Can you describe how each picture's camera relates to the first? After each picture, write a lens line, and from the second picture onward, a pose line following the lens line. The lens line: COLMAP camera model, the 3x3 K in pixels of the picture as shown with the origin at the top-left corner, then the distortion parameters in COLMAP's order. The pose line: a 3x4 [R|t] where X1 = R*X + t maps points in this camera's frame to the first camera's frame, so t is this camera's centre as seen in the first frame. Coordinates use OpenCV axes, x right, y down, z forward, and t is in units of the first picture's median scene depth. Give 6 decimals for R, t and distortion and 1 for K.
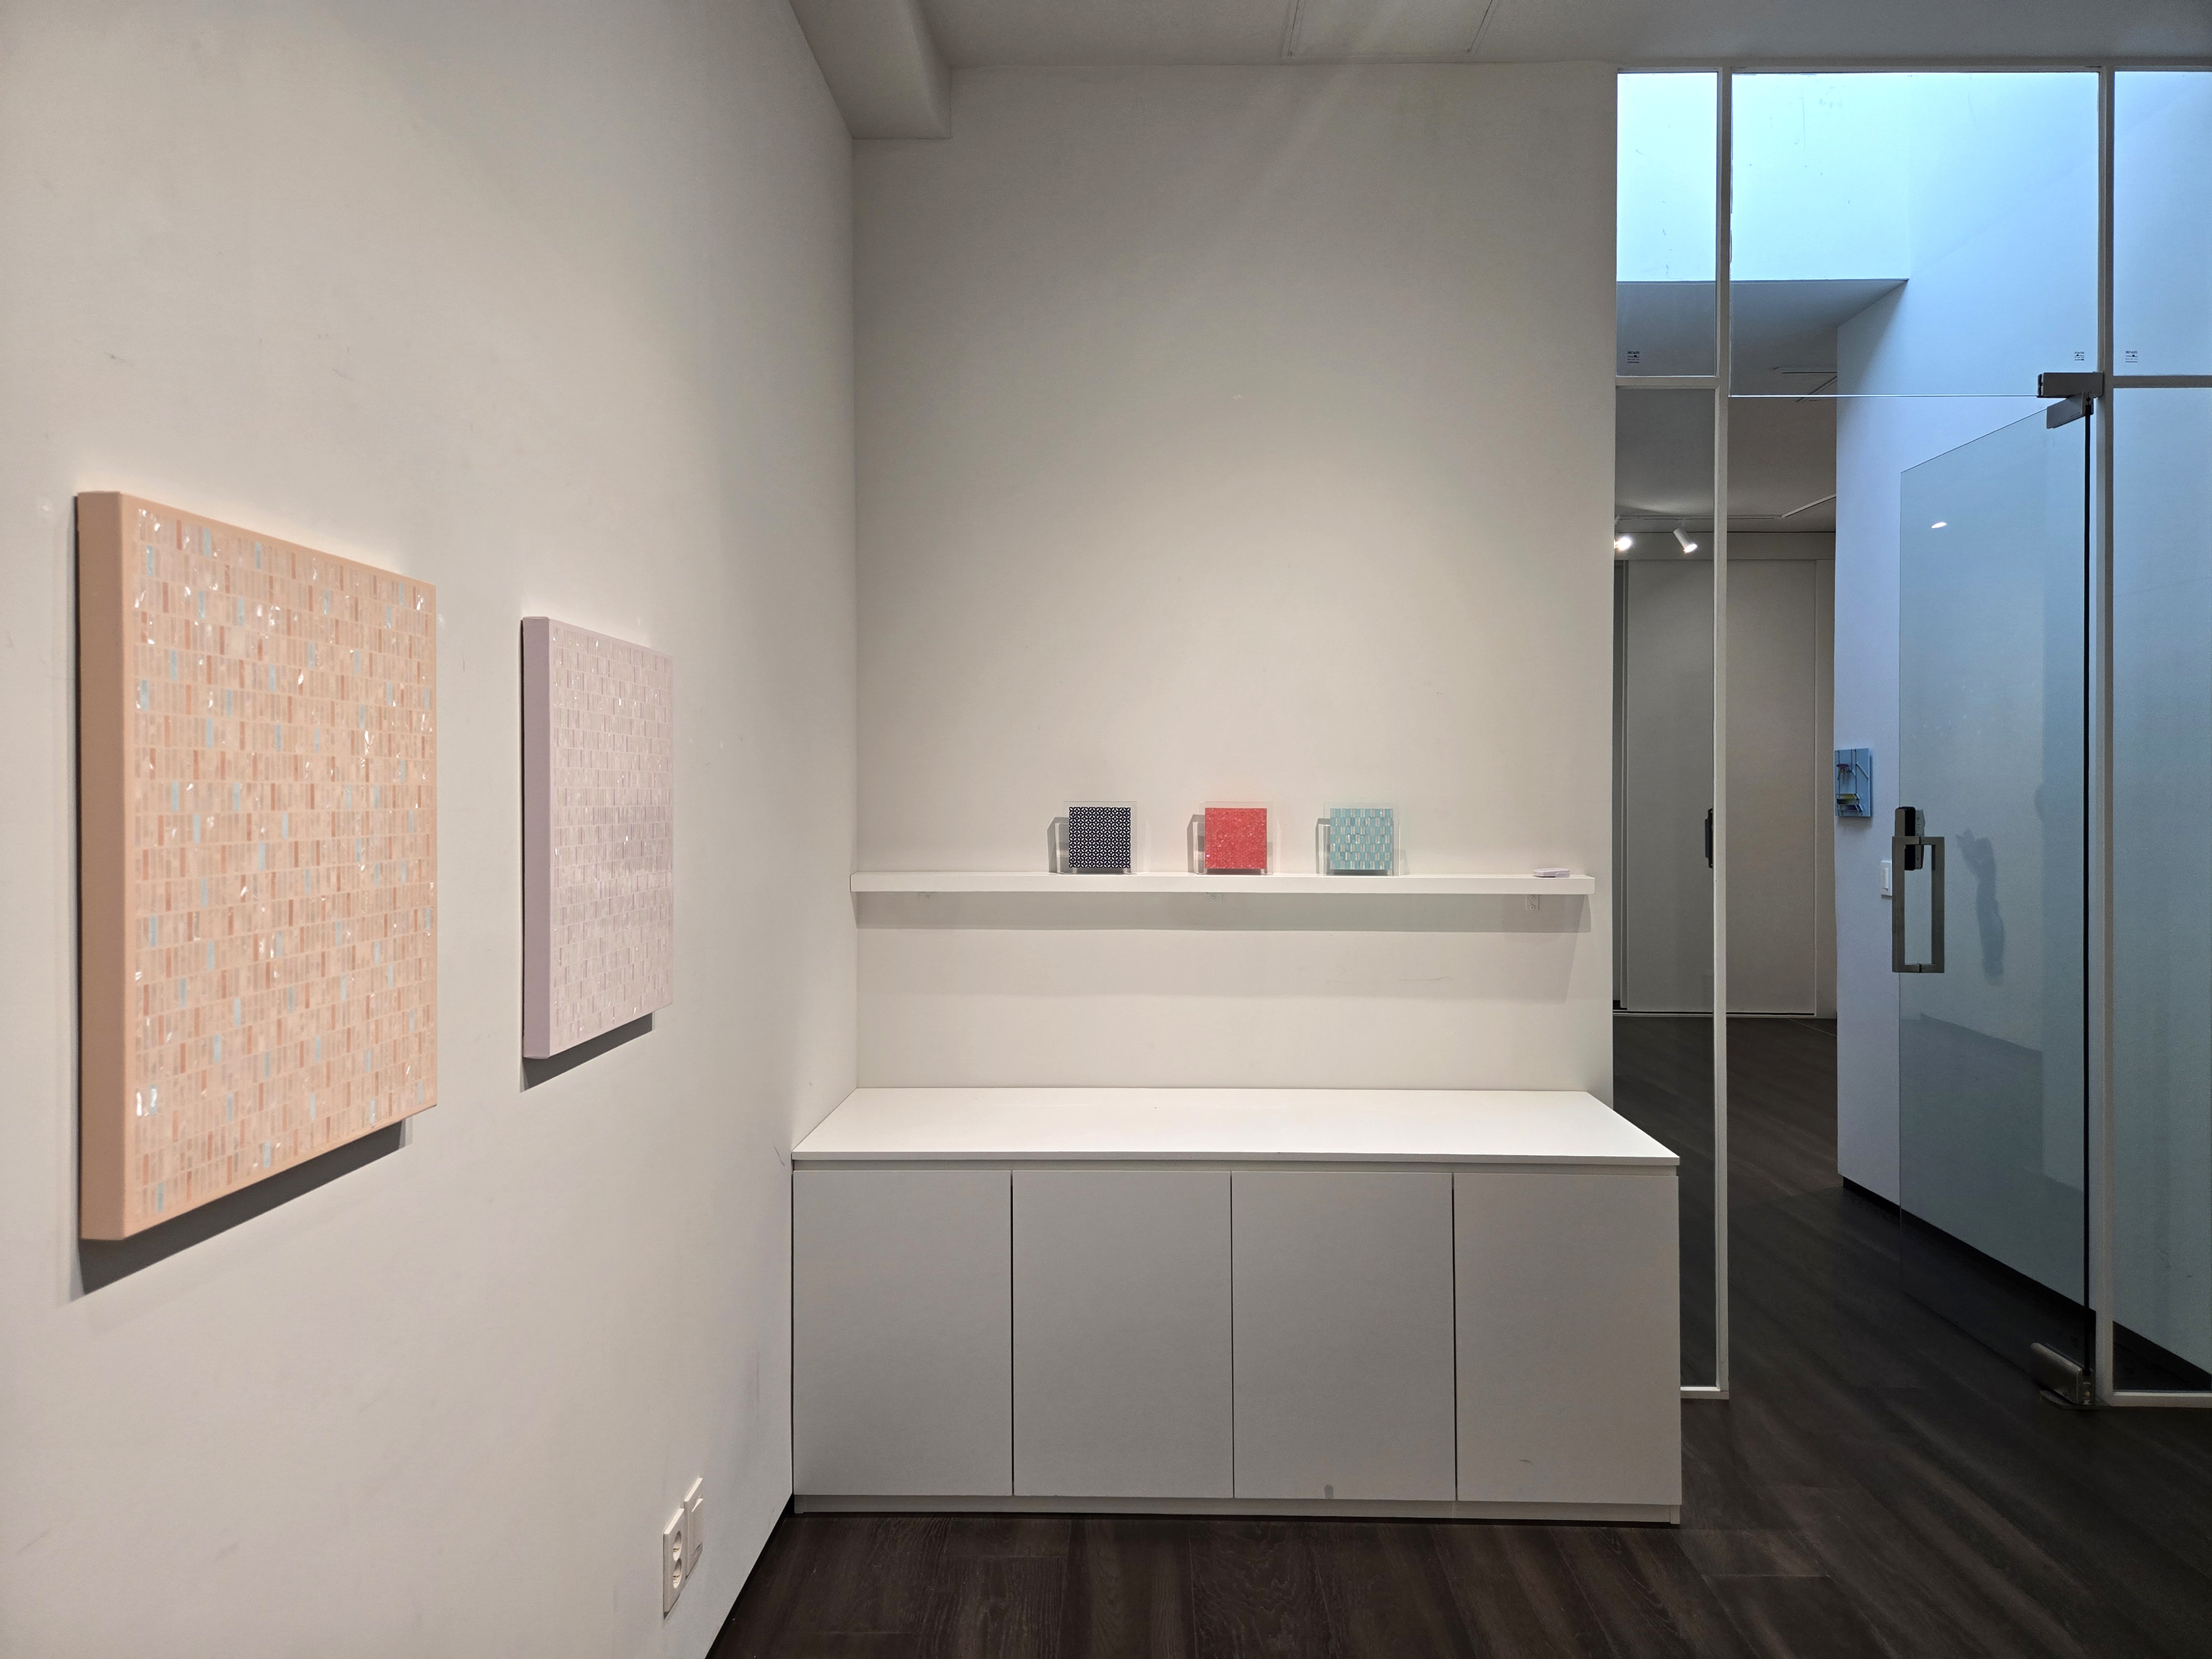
lens RADIAL K [[1497.0, 0, 1138.3], [0, 1497.0, 818.3], [0, 0, 1]] dist [0.085652, -0.065119]
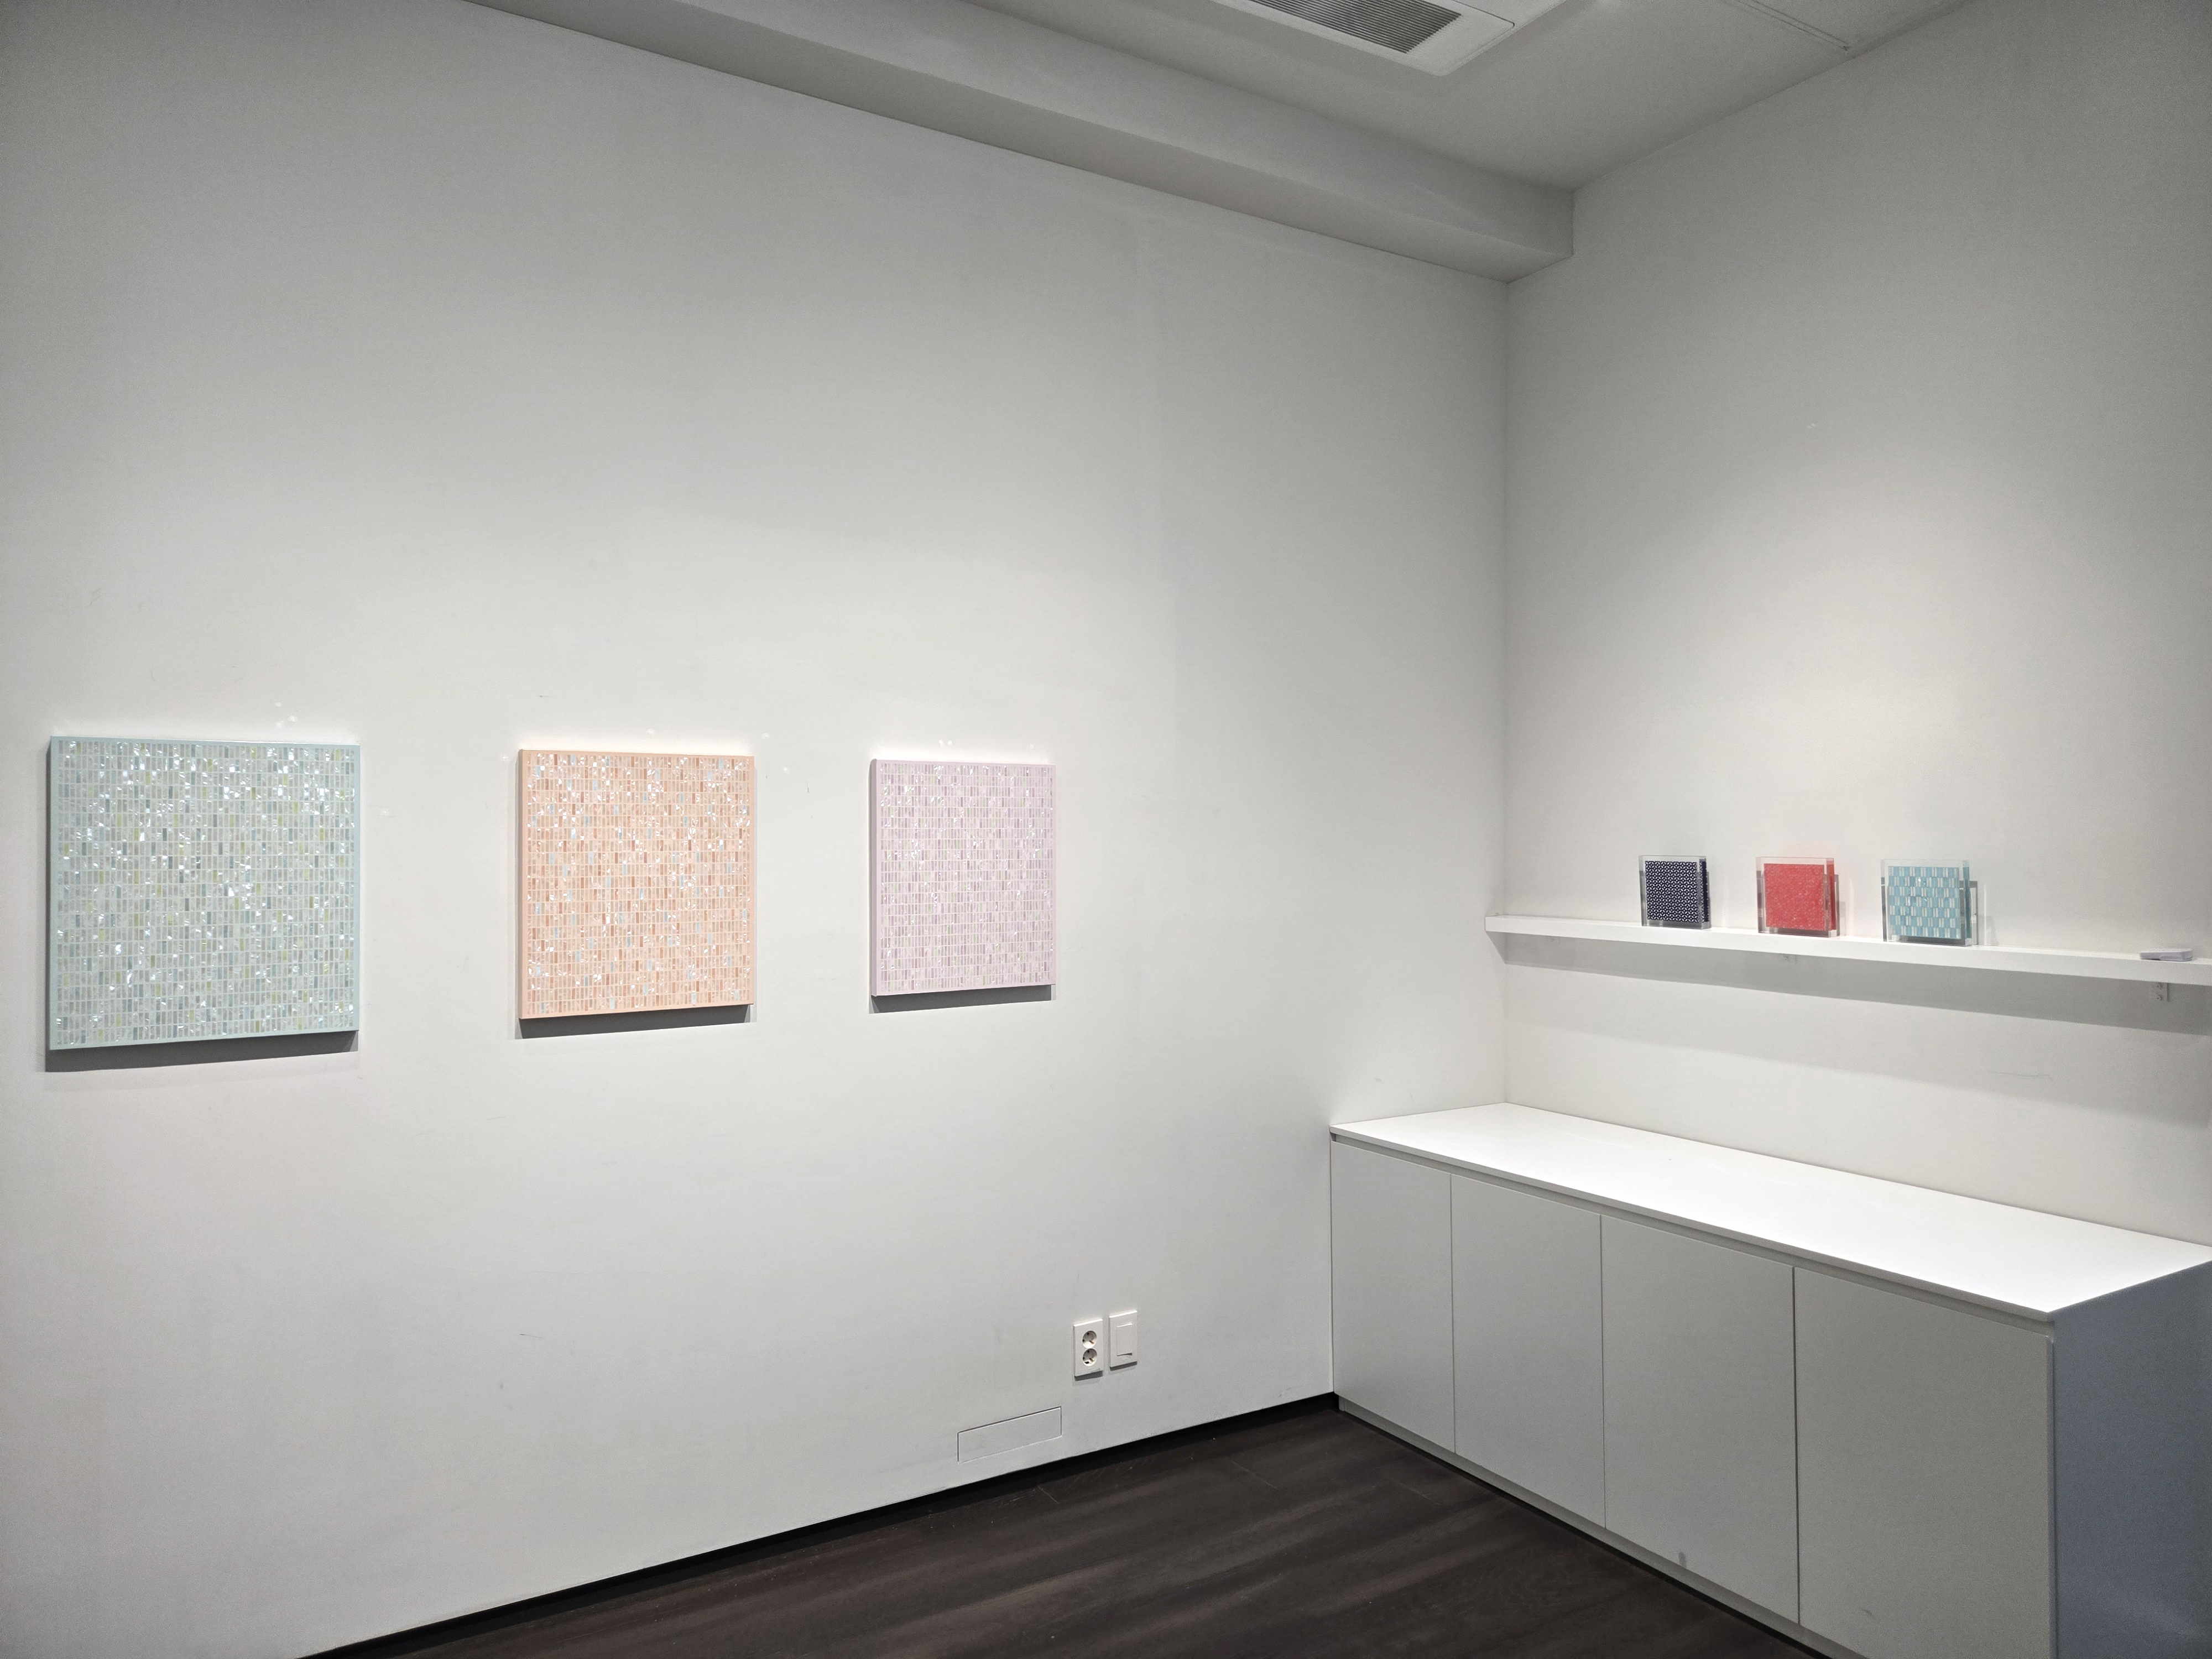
lens RADIAL K [[1476.6, 0, 1100.2], [0, 1476.6, 848.9], [0, 0, 1]] dist [0.062636, -0.063128]
pose [[0.530540, 0.003145, -0.847654, 0.627802], [-0.009394, 0.999954, -0.002170, -0.010321], [0.847608, 0.009114, 0.530545, 0.134010]]
